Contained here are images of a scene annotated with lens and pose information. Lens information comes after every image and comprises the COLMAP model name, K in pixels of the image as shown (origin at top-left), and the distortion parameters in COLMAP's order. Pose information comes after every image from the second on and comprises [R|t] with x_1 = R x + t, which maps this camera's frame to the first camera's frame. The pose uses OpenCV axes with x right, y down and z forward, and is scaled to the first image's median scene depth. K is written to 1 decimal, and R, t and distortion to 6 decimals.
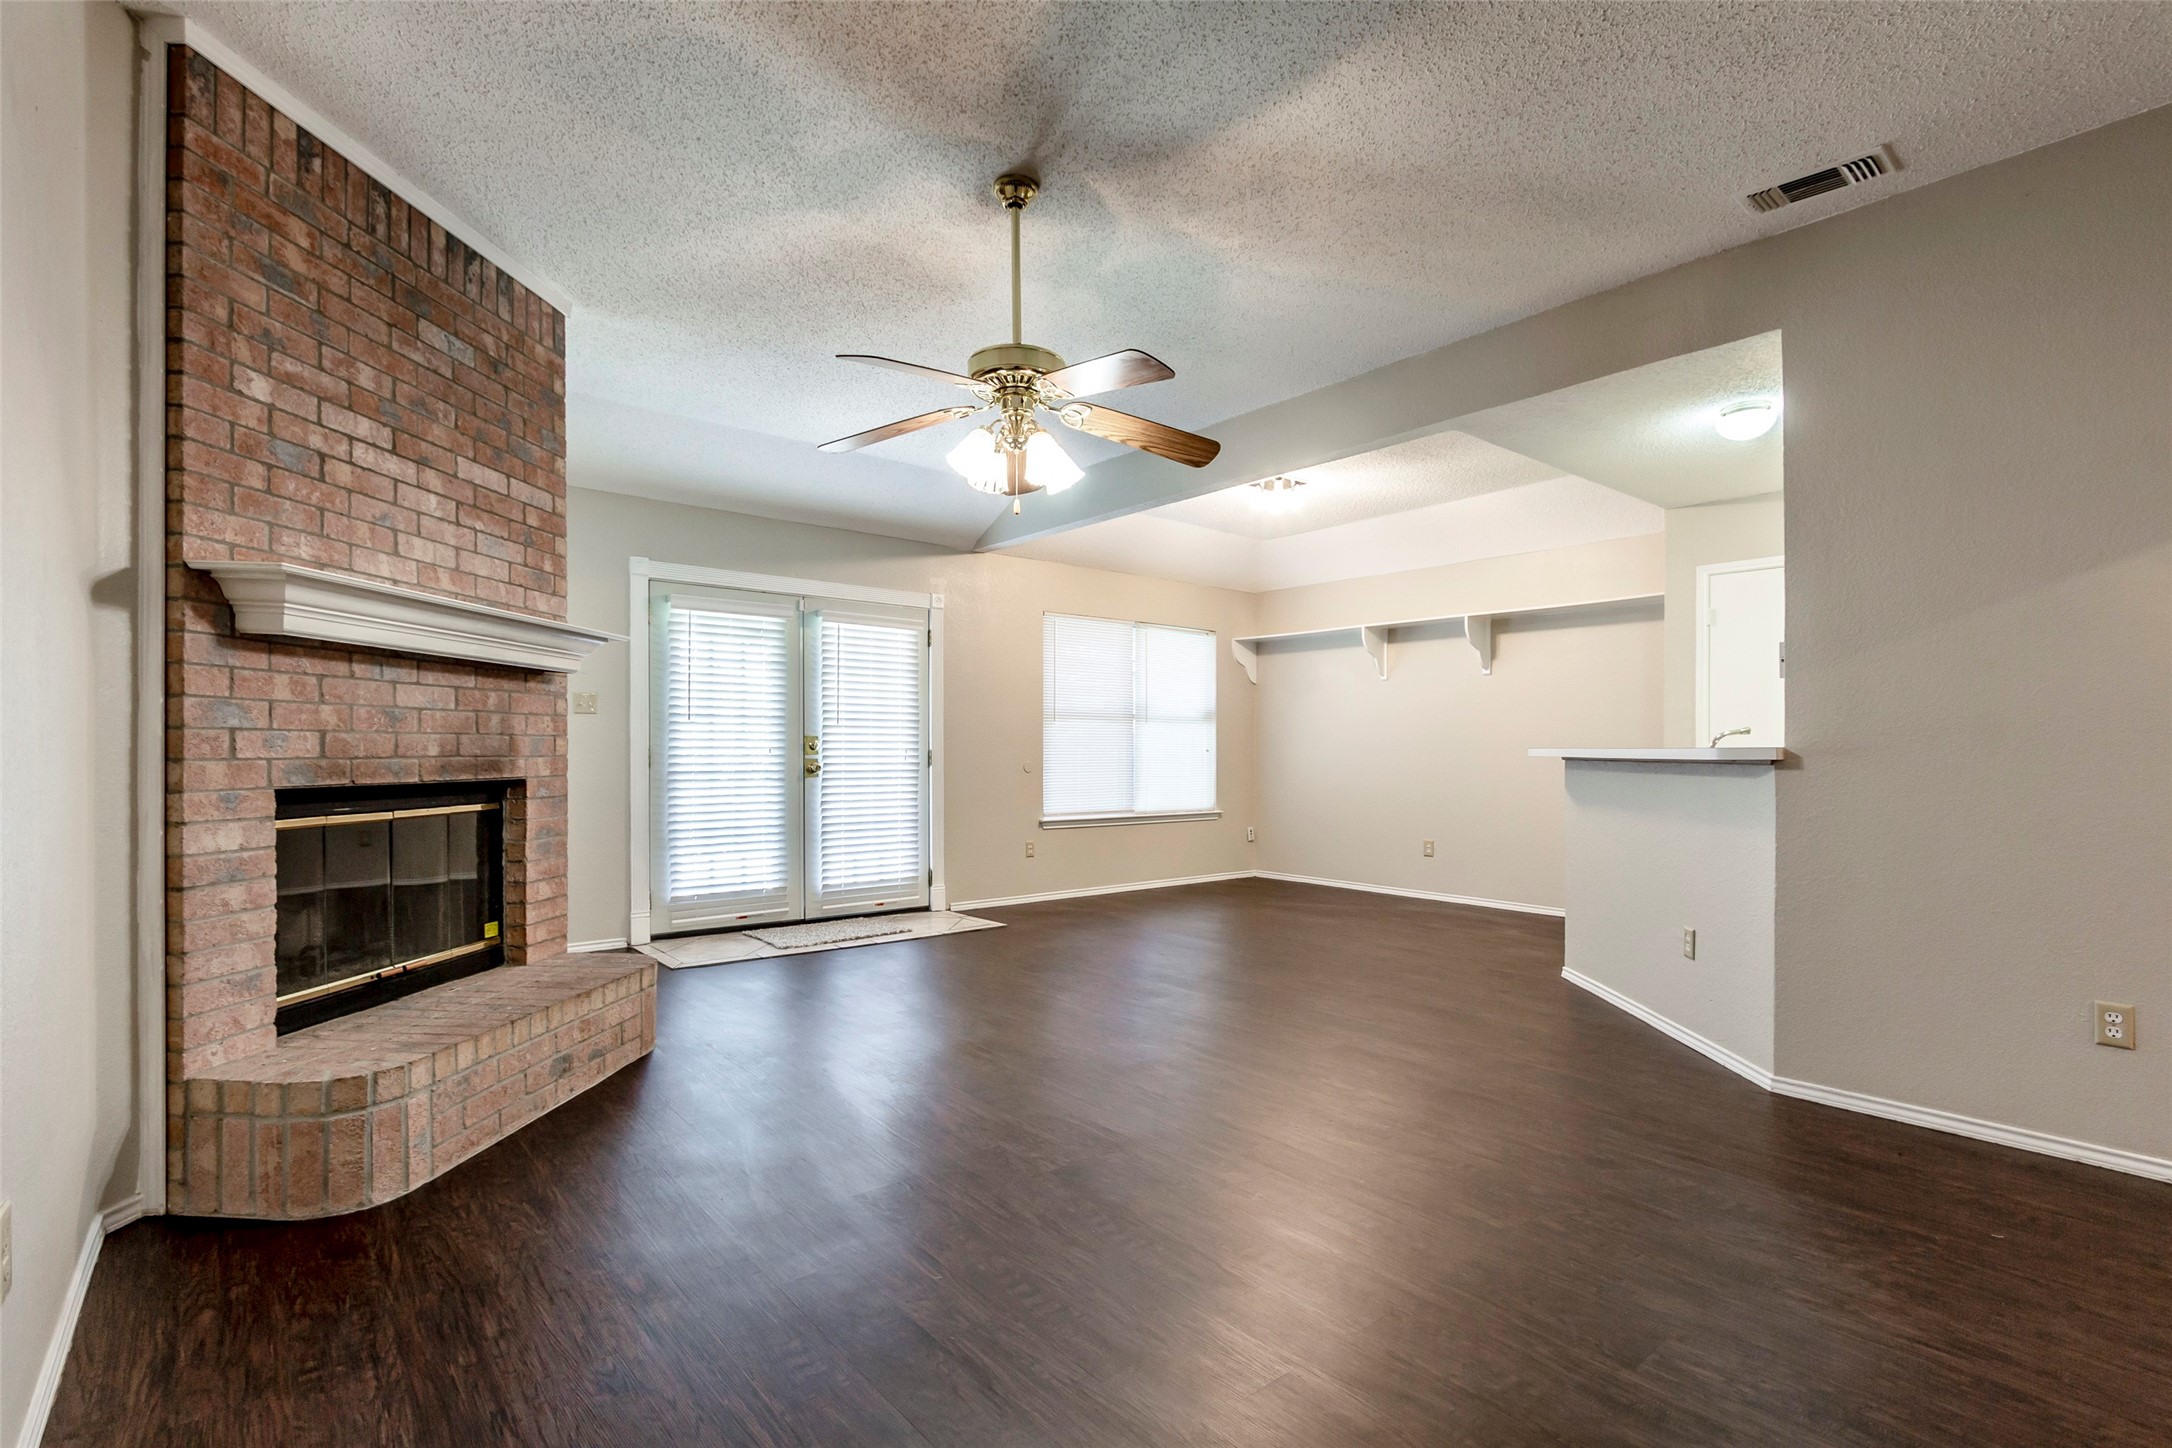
lens RADIAL K [[1018.6, 0, 1071.8], [0, 1018.6, 741.5], [0, 0, 1]] dist [0.010301, -0.003150]
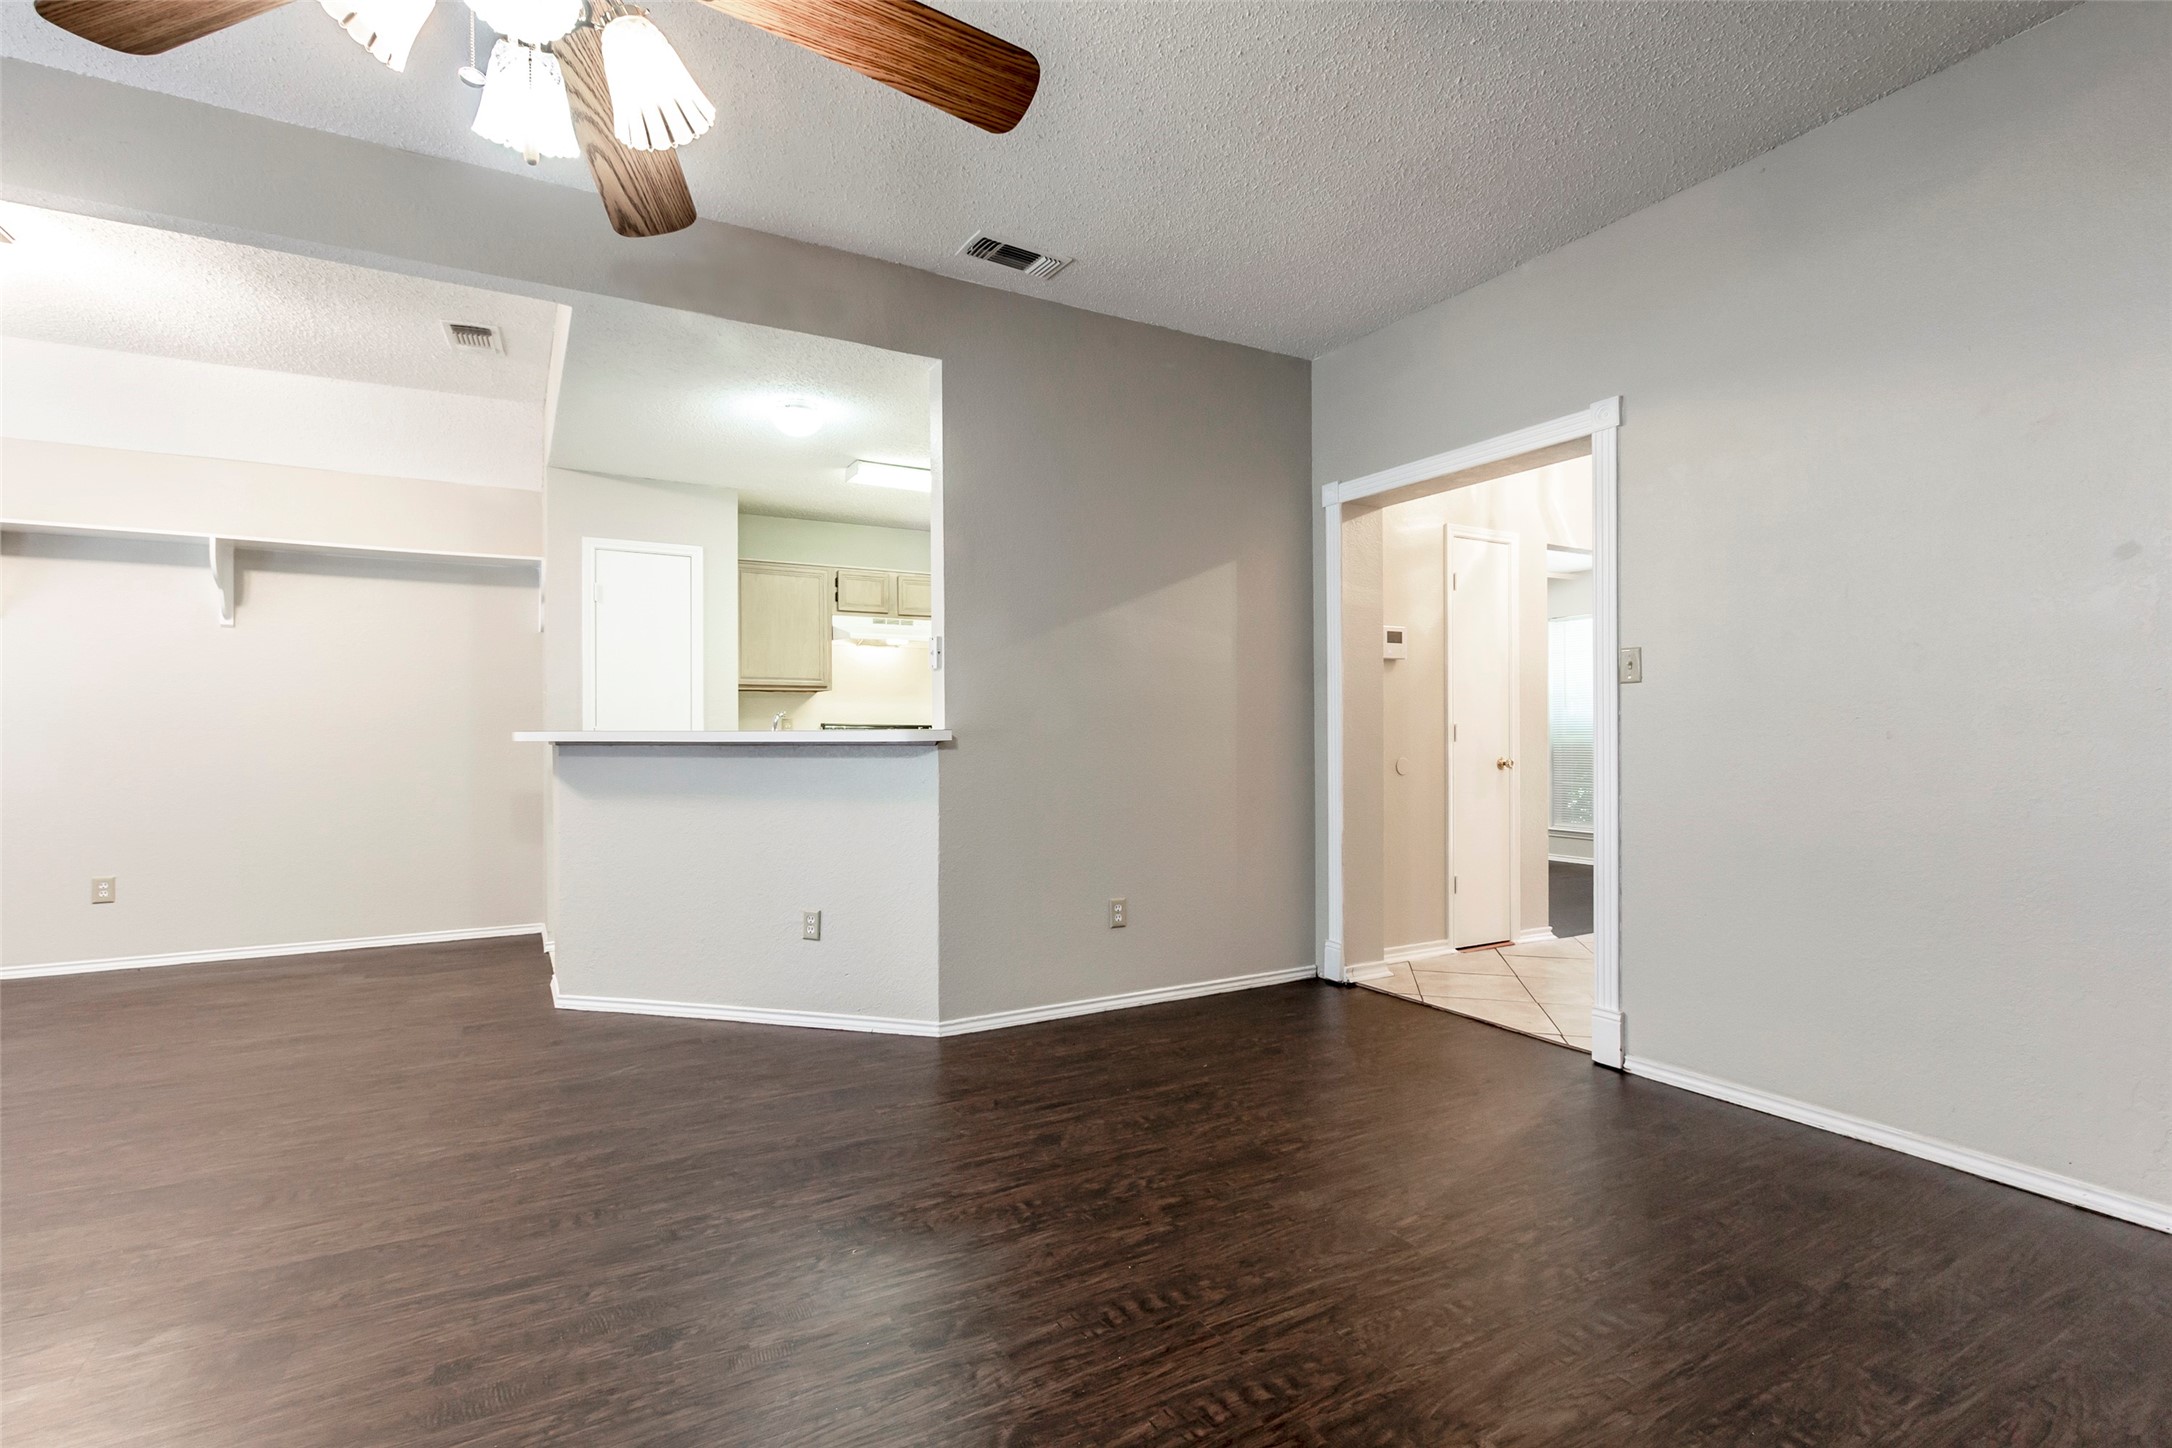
lens RADIAL K [[1018.6, 0, 1086.2], [0, 1018.6, 727.0], [0, 0, 1]] dist [0.010301, -0.003150]
pose [[0.175415, -0.000611, 0.984494, -0.222944], [-0.005149, 0.999986, 0.001538, -0.000269], [-0.984481, -0.005339, 0.175409, 0.370105]]
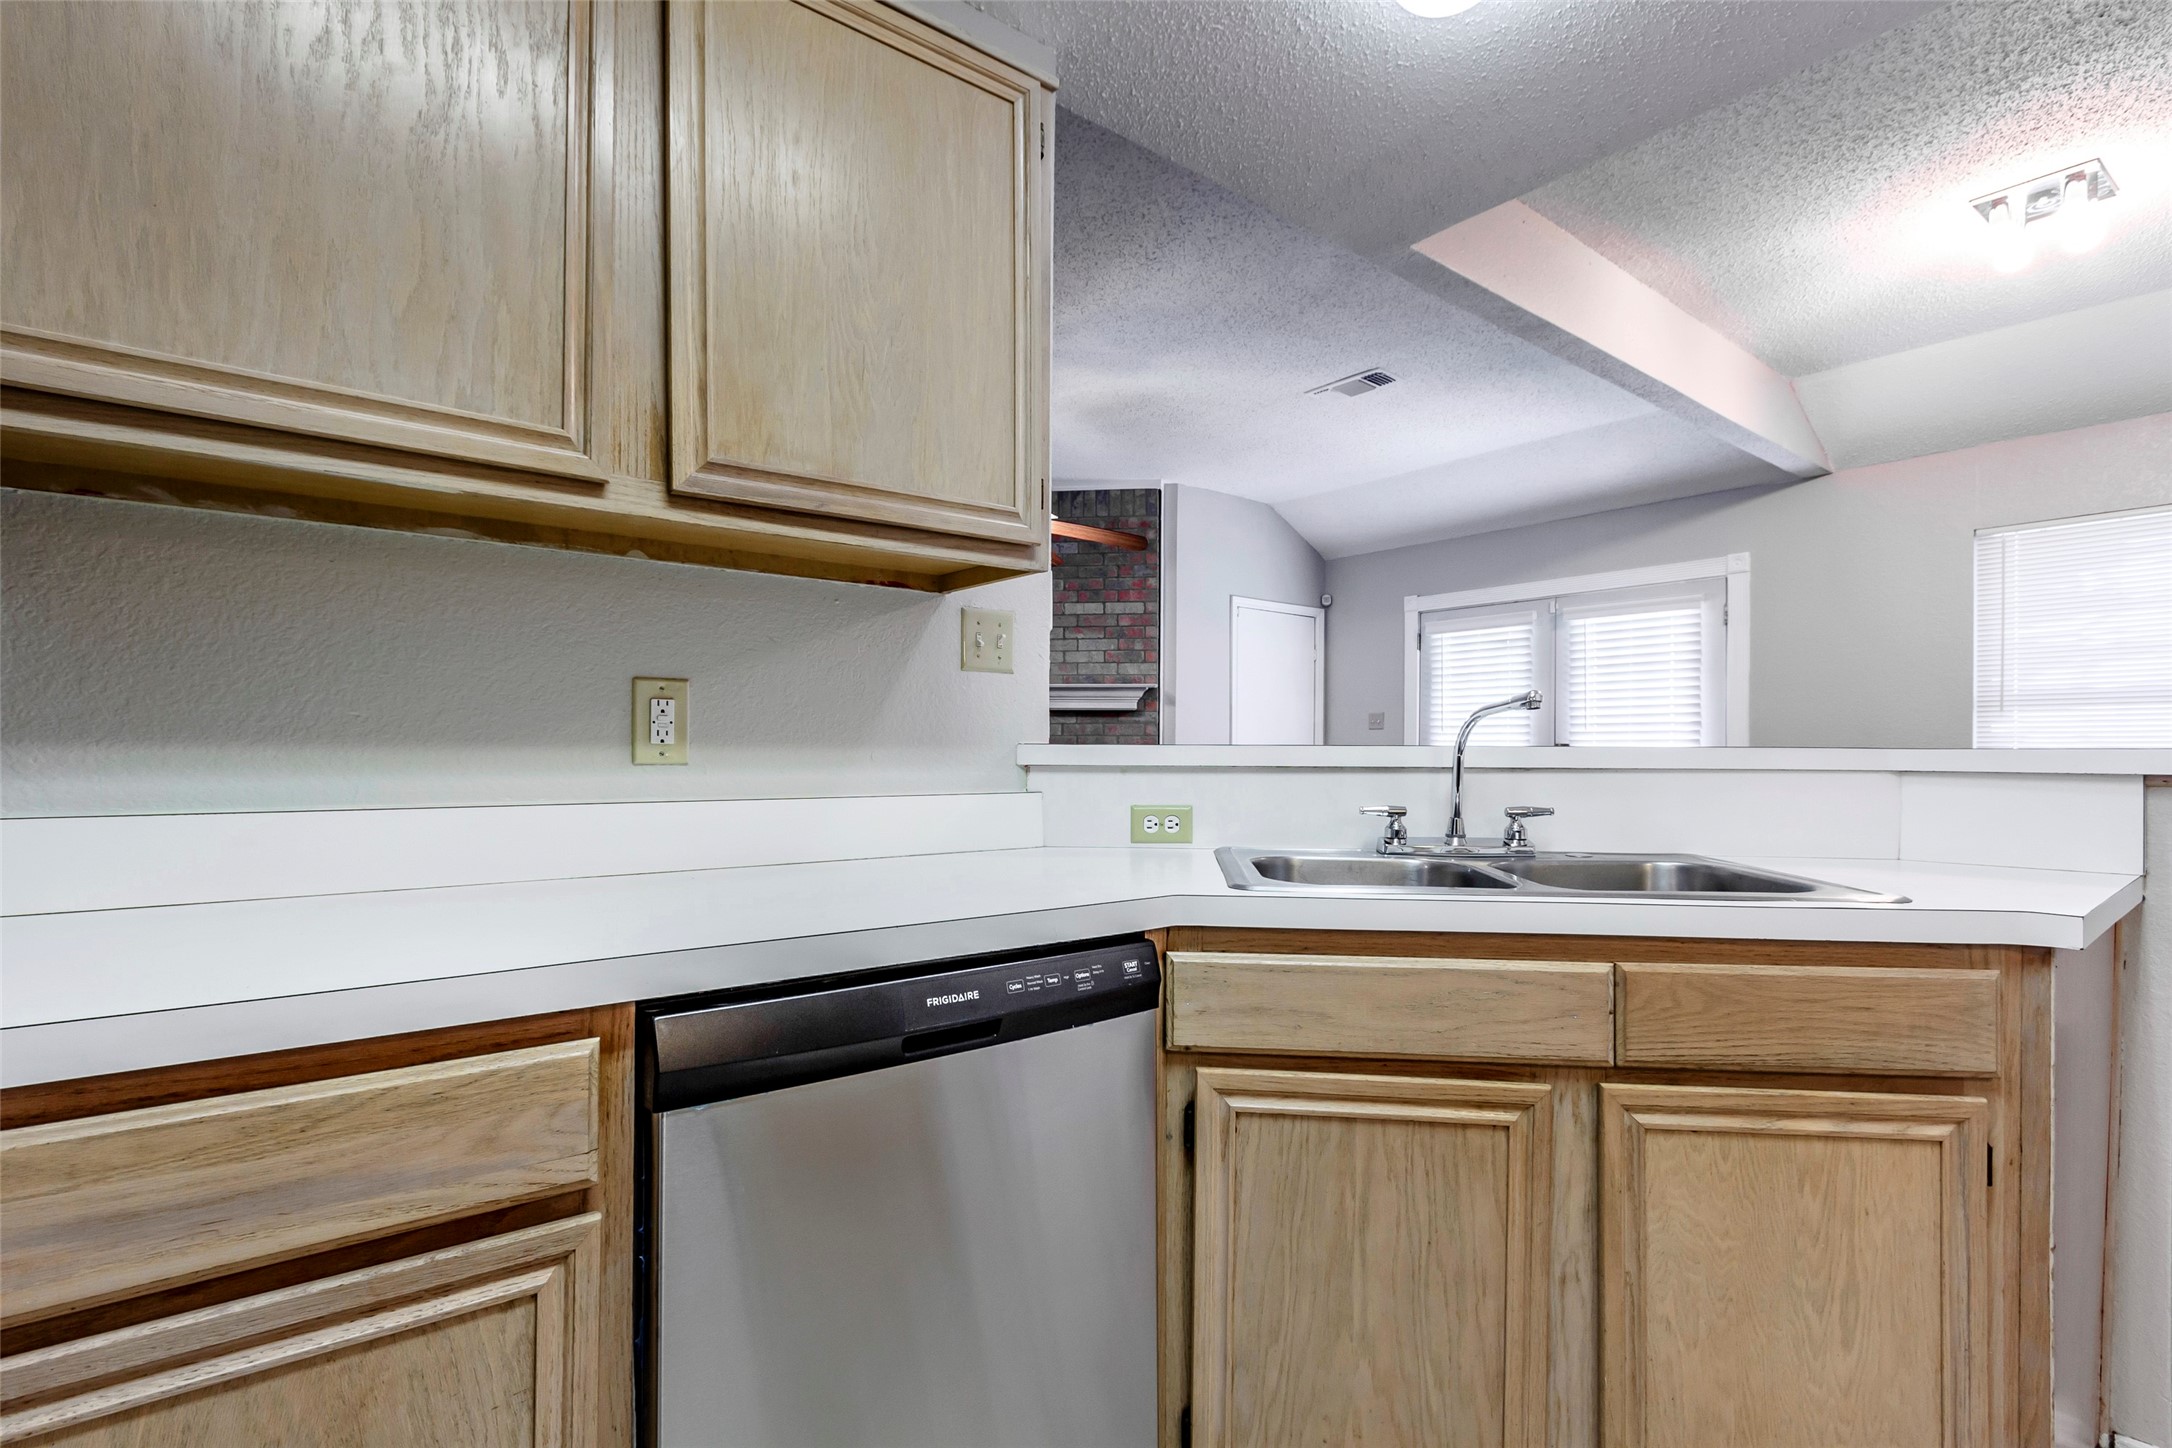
lens RADIAL K [[1018.6, 0, 1069.1], [0, 1018.6, 733.9], [0, 0, 1]] dist [0.010301, -0.003150]
pose [[-0.036008, -0.016643, -0.999213, 0.761688], [0.003401, 0.999853, -0.016776, -0.000576], [0.999346, -0.004003, -0.035946, 0.624101]]
